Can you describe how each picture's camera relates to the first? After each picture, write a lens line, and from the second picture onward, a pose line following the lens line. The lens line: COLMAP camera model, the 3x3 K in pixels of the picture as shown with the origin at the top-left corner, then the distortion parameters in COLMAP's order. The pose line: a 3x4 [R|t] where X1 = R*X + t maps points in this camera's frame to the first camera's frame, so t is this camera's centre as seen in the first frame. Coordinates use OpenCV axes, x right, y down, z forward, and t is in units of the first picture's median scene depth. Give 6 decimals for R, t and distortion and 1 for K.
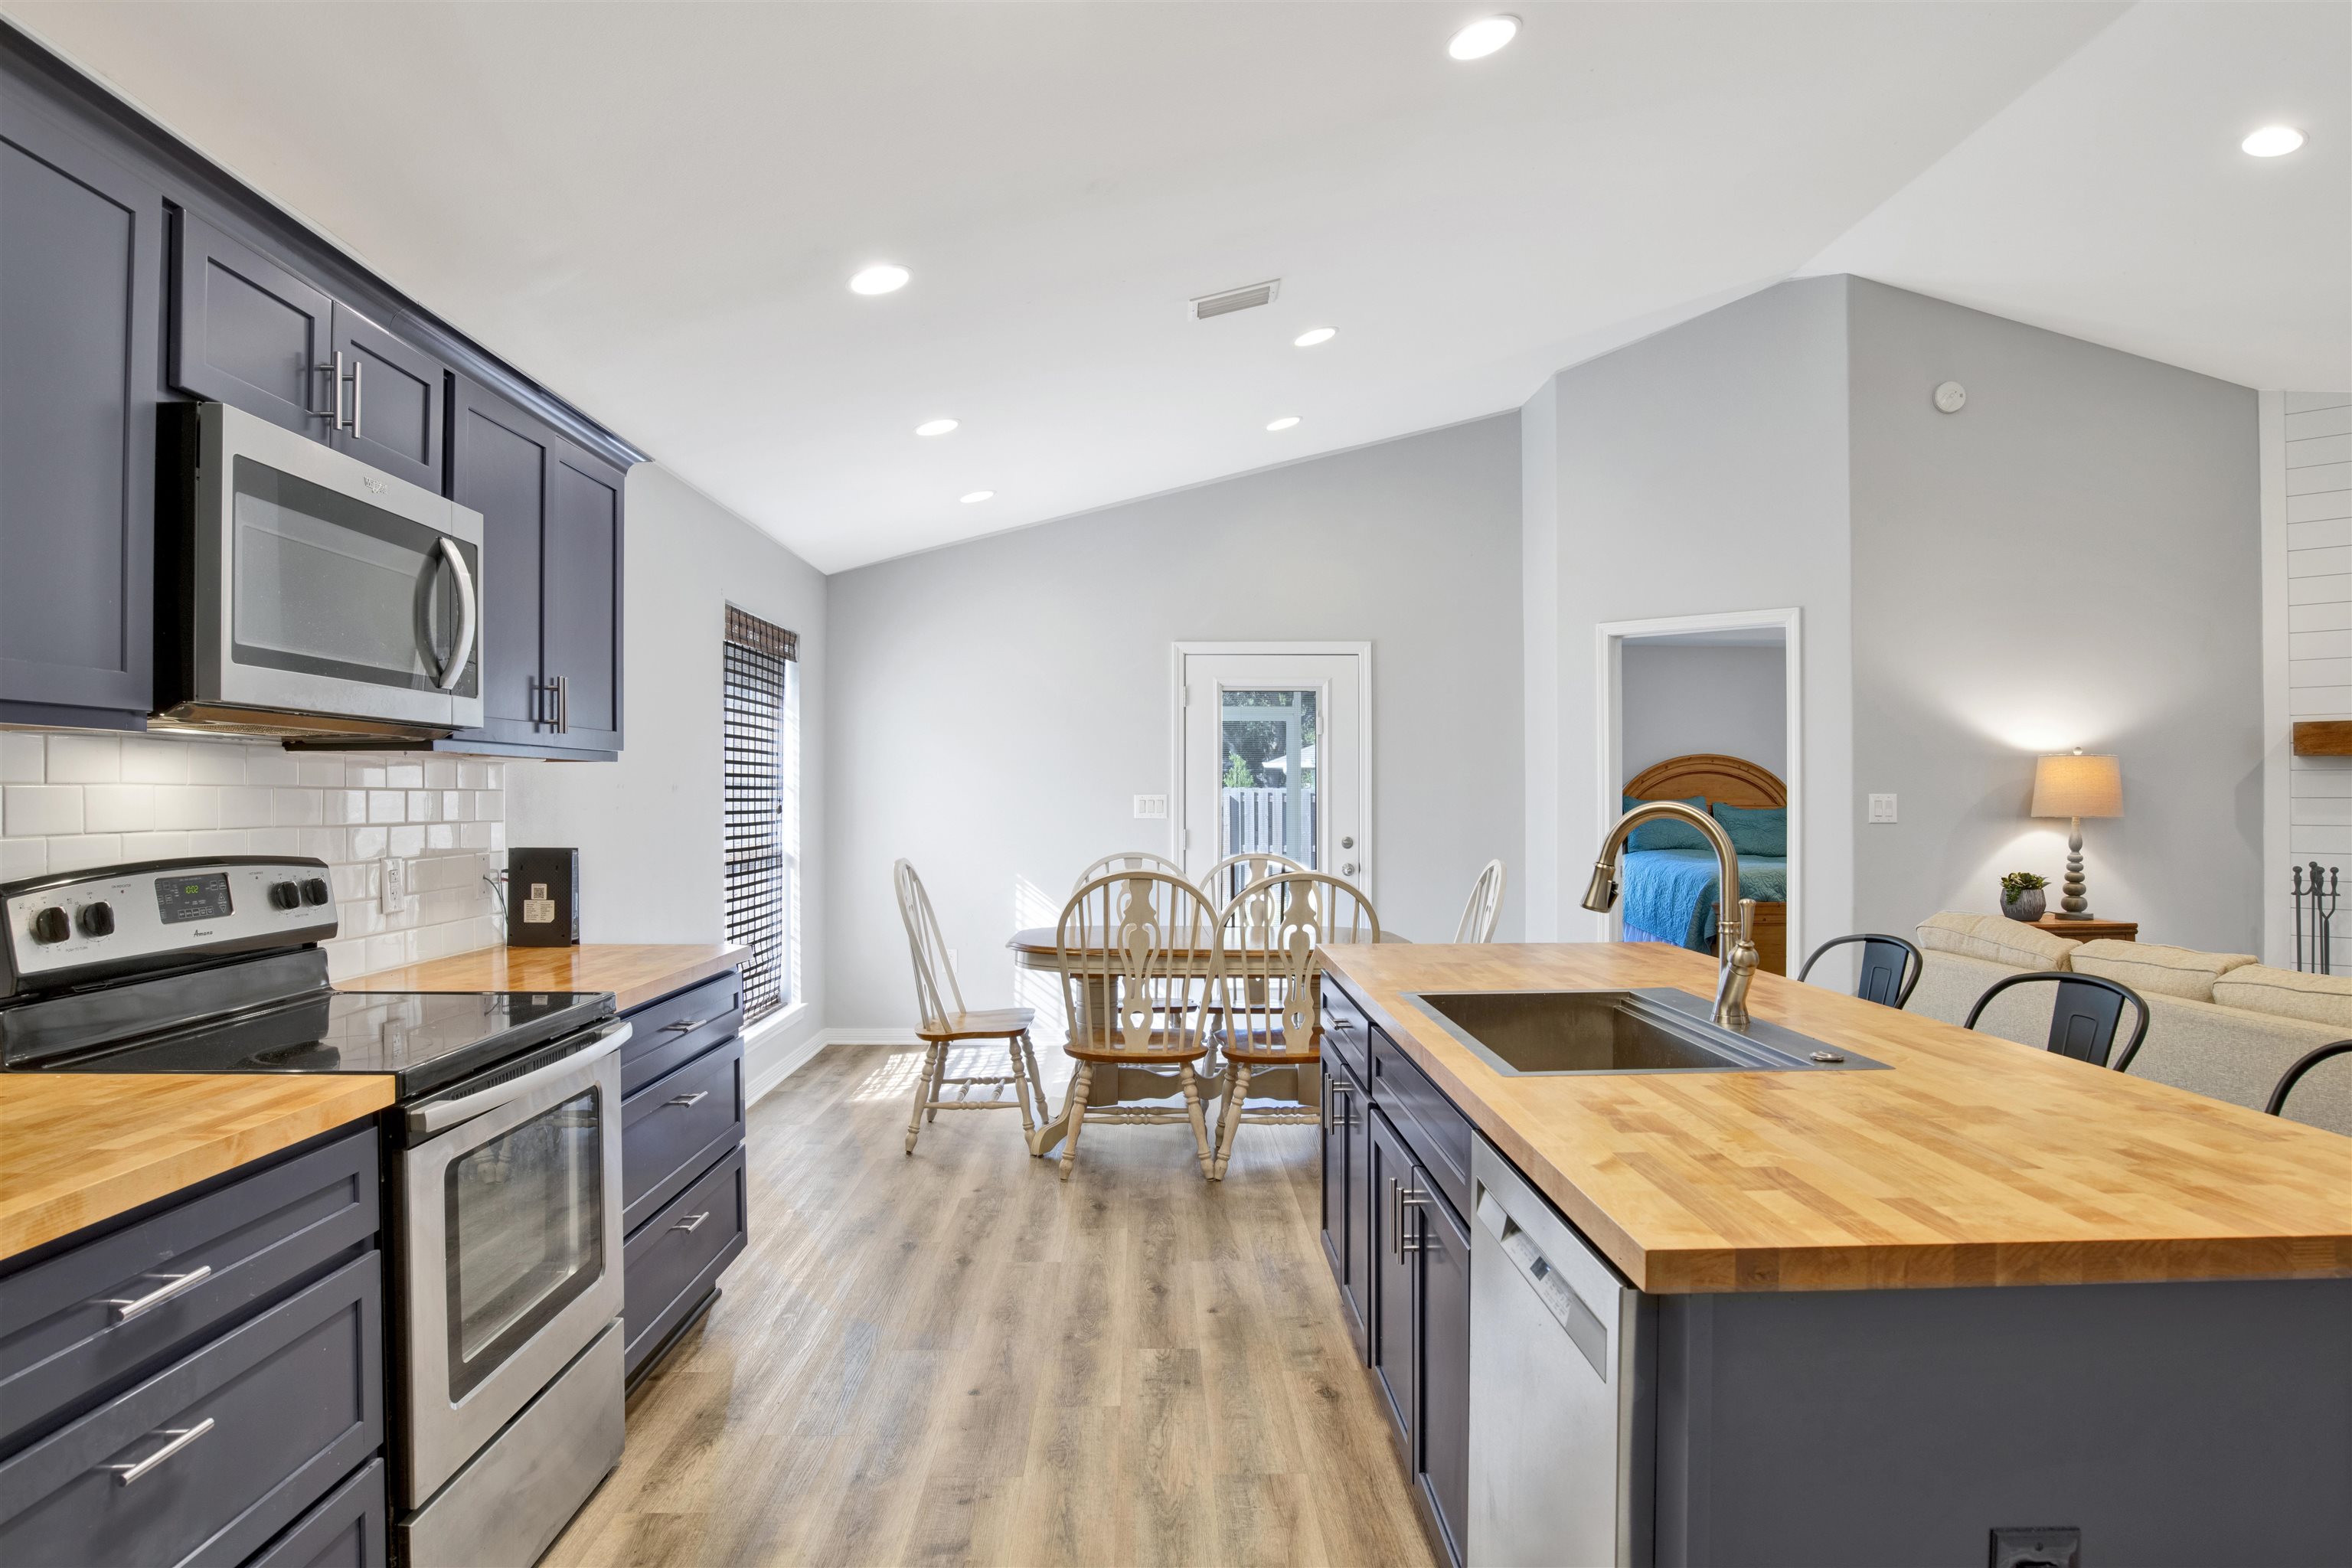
lens RADIAL K [[1371.0, 0, 1160.6], [0, 1371.0, 783.8], [0, 0, 1]] dist [-0.053652, 0.000802]
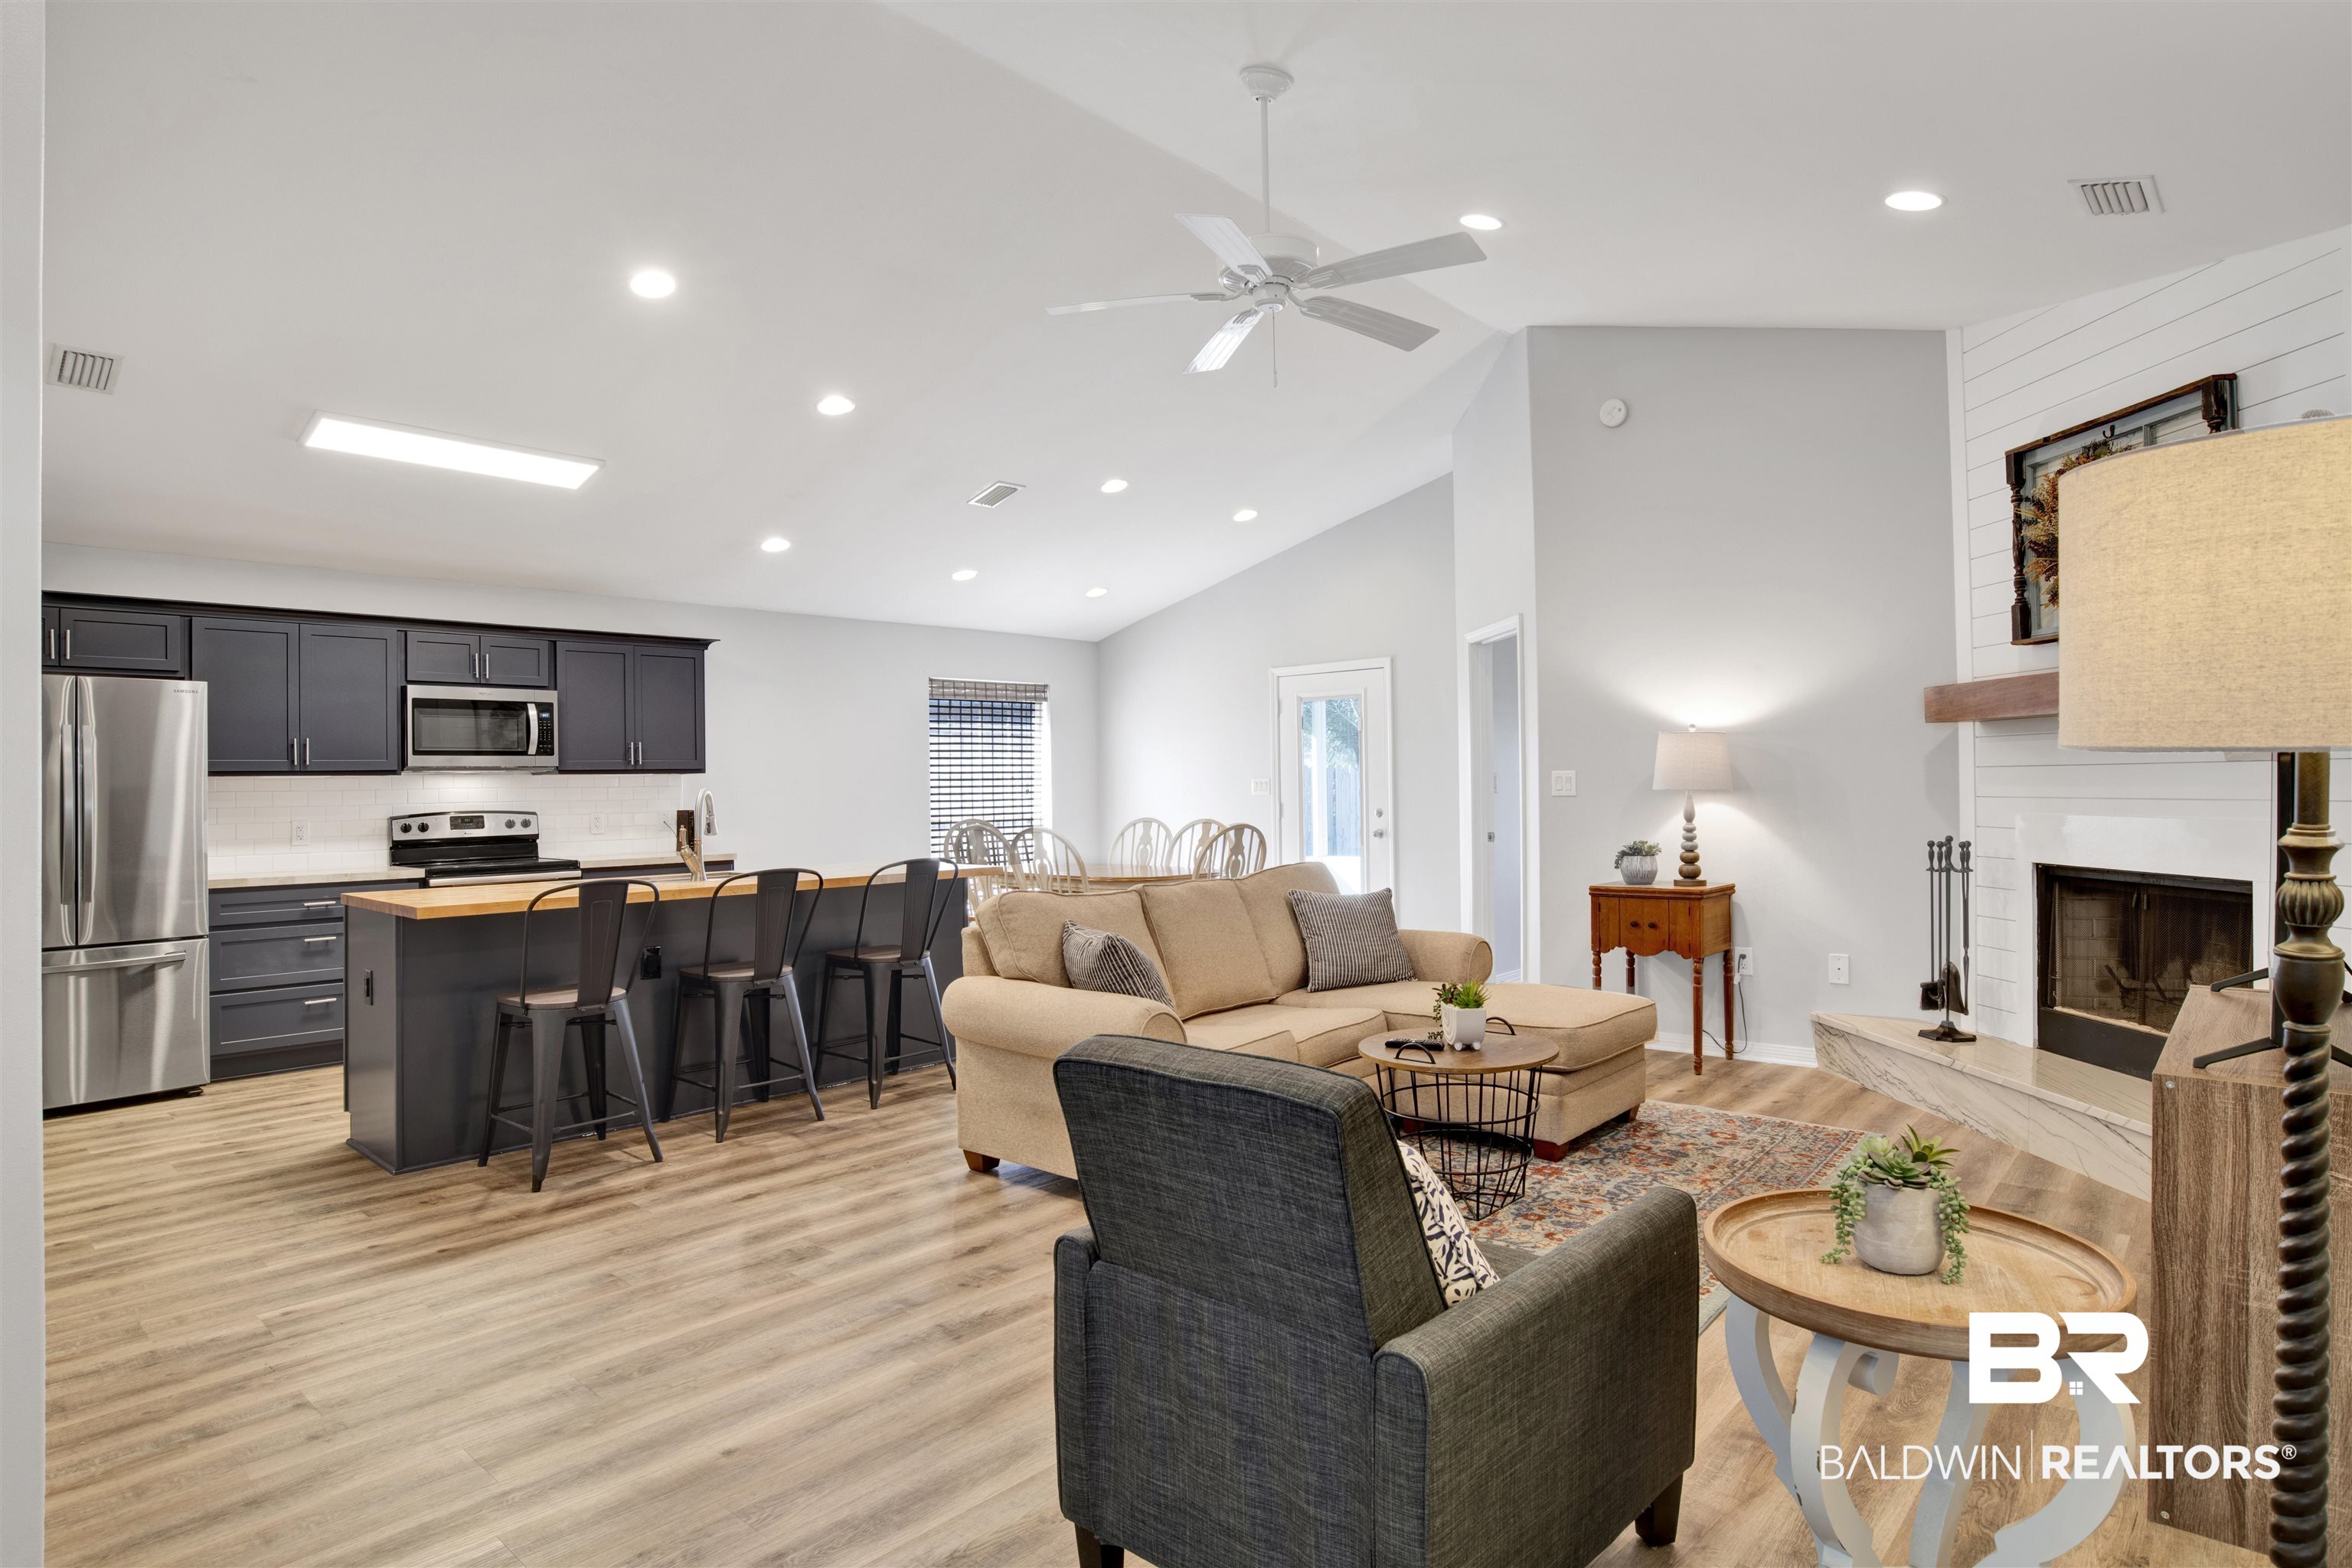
lens RADIAL K [[1258.1, 0, 1157.7], [0, 1258.1, 767.6], [0, 0, 1]] dist [-0.058284, 0.009871]
pose [[0.725211, -0.021161, -0.688201, 1.070837], [0.023295, 0.999709, -0.006192, 0.003439], [0.688132, -0.011541, 0.725494, -0.015950]]
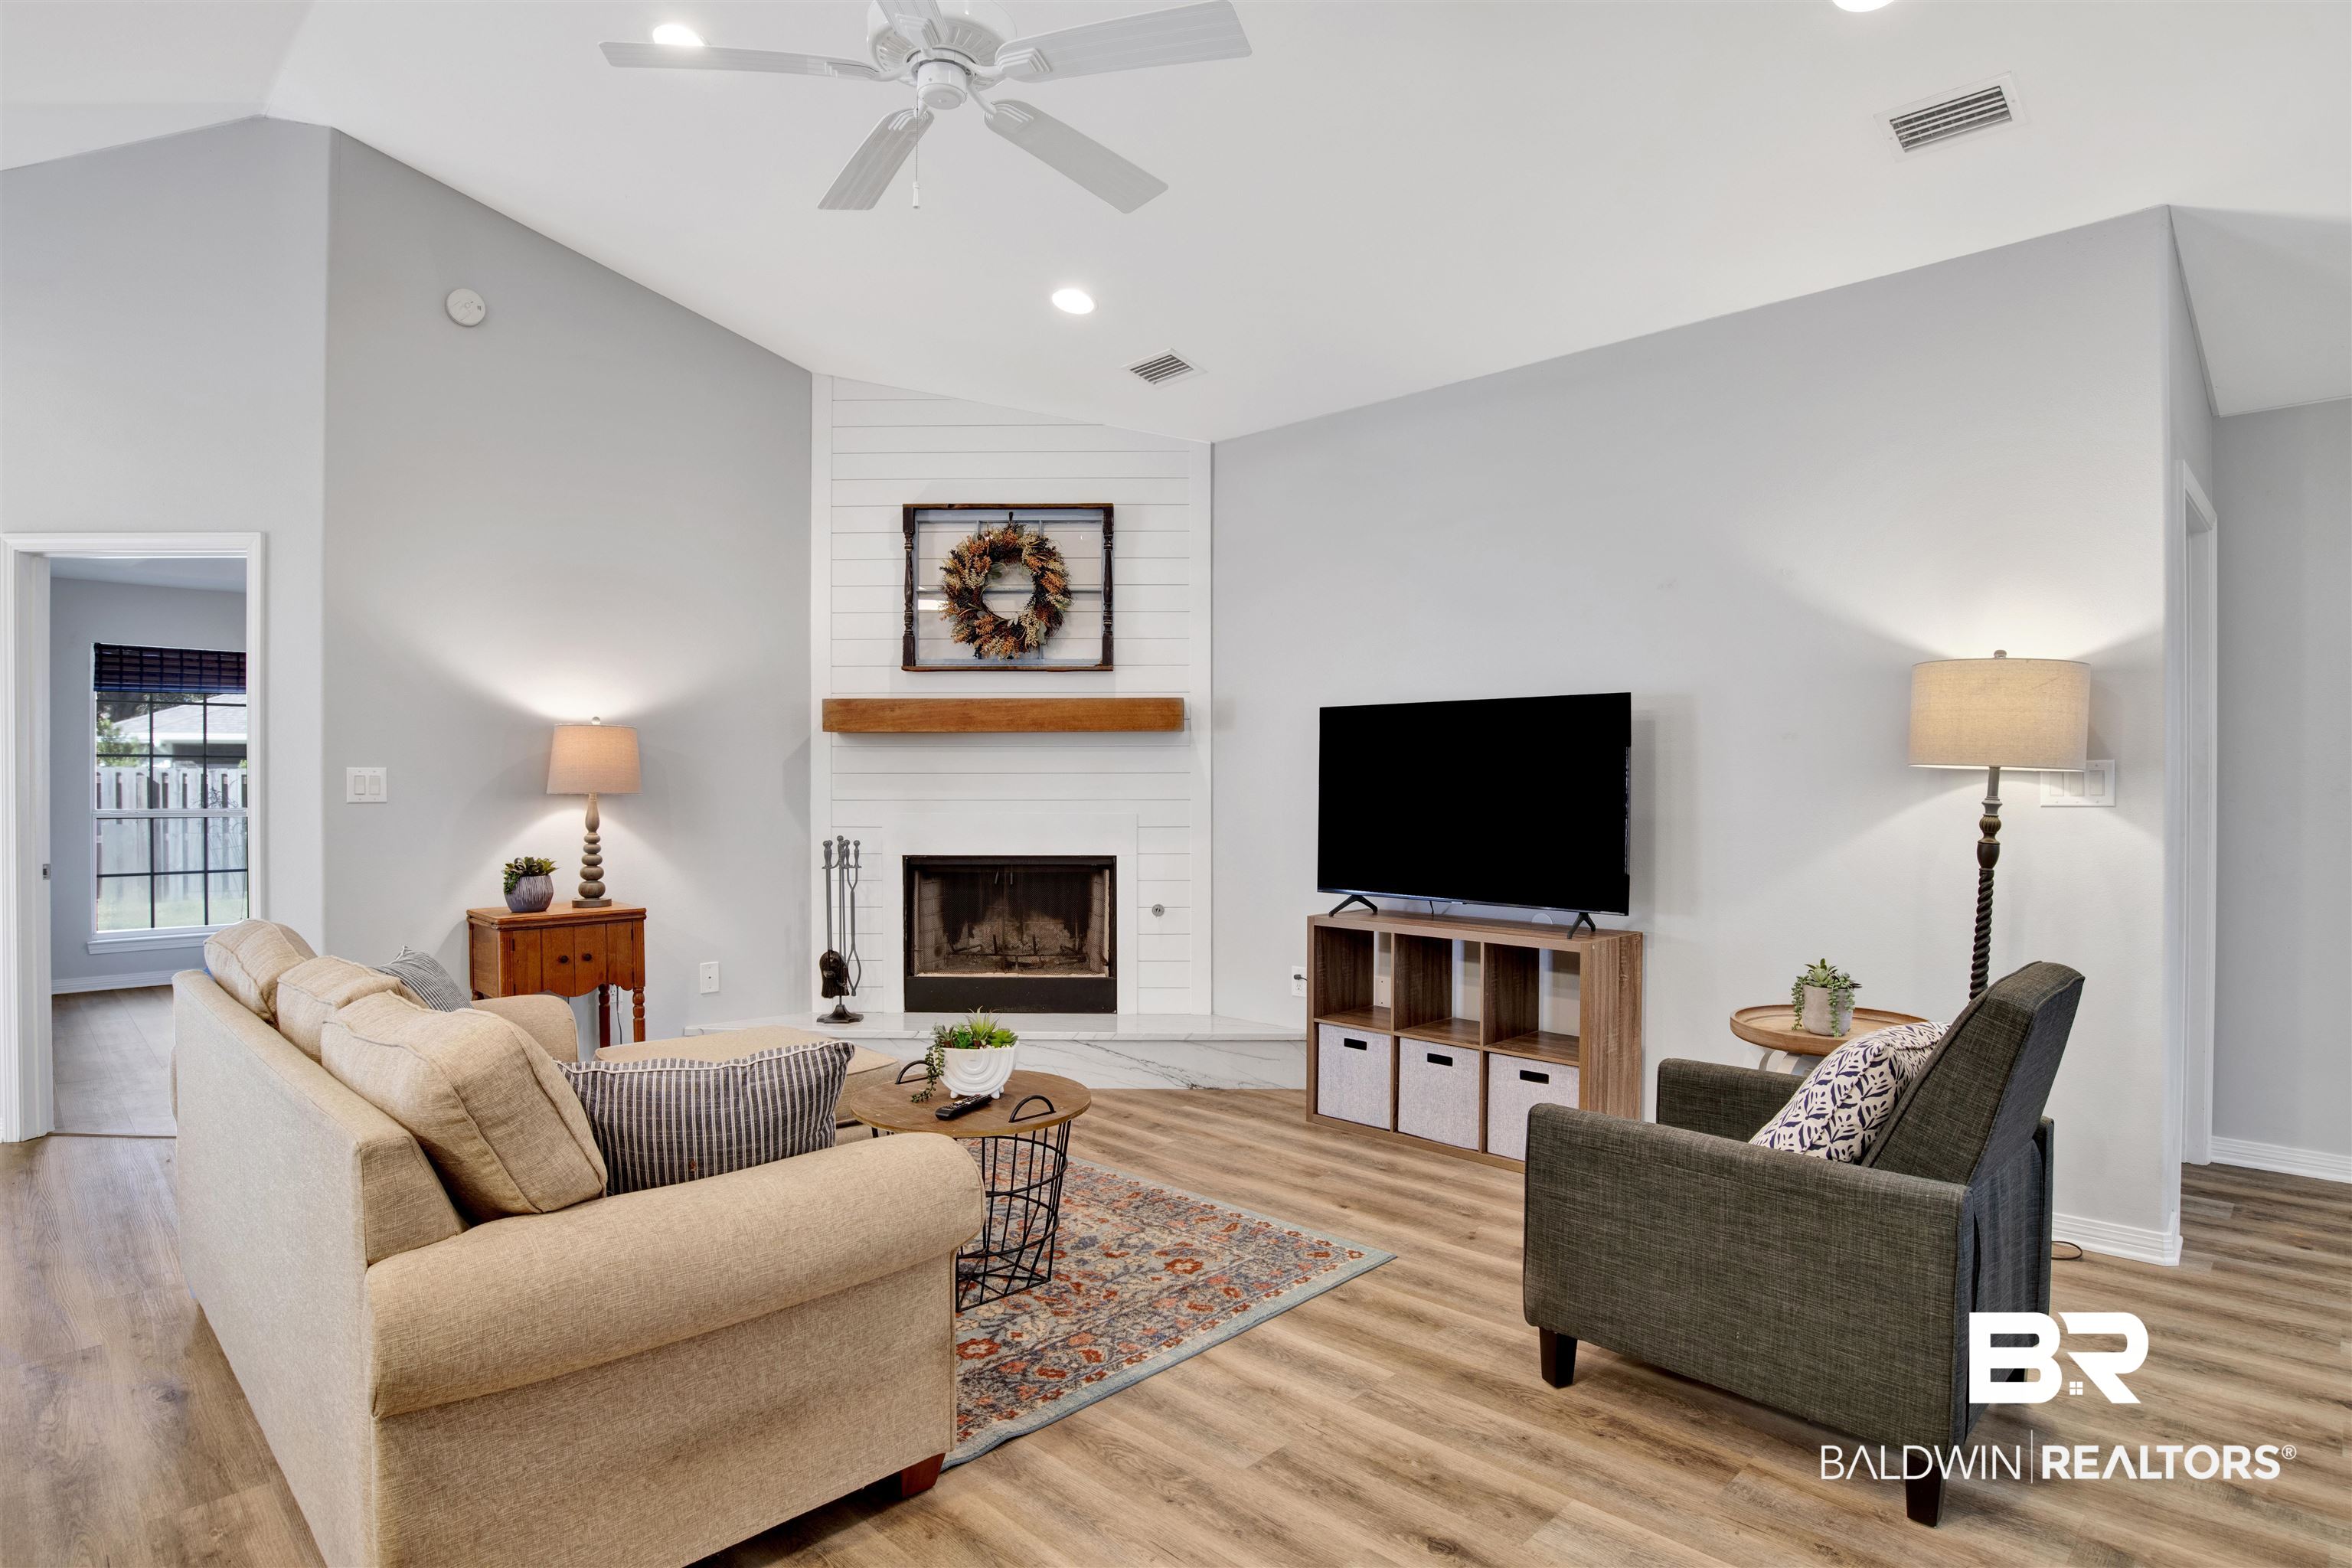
lens RADIAL K [[1225.9, 0, 1176.0], [0, 1225.9, 784.0], [0, 0, 1]] dist [-0.048610, 0.000823]
pose [[0.709882, -0.004543, 0.704306, 0.388533], [-0.005754, 0.999908, 0.012248, 0.005799], [-0.704298, -0.012747, 0.709790, 0.136361]]
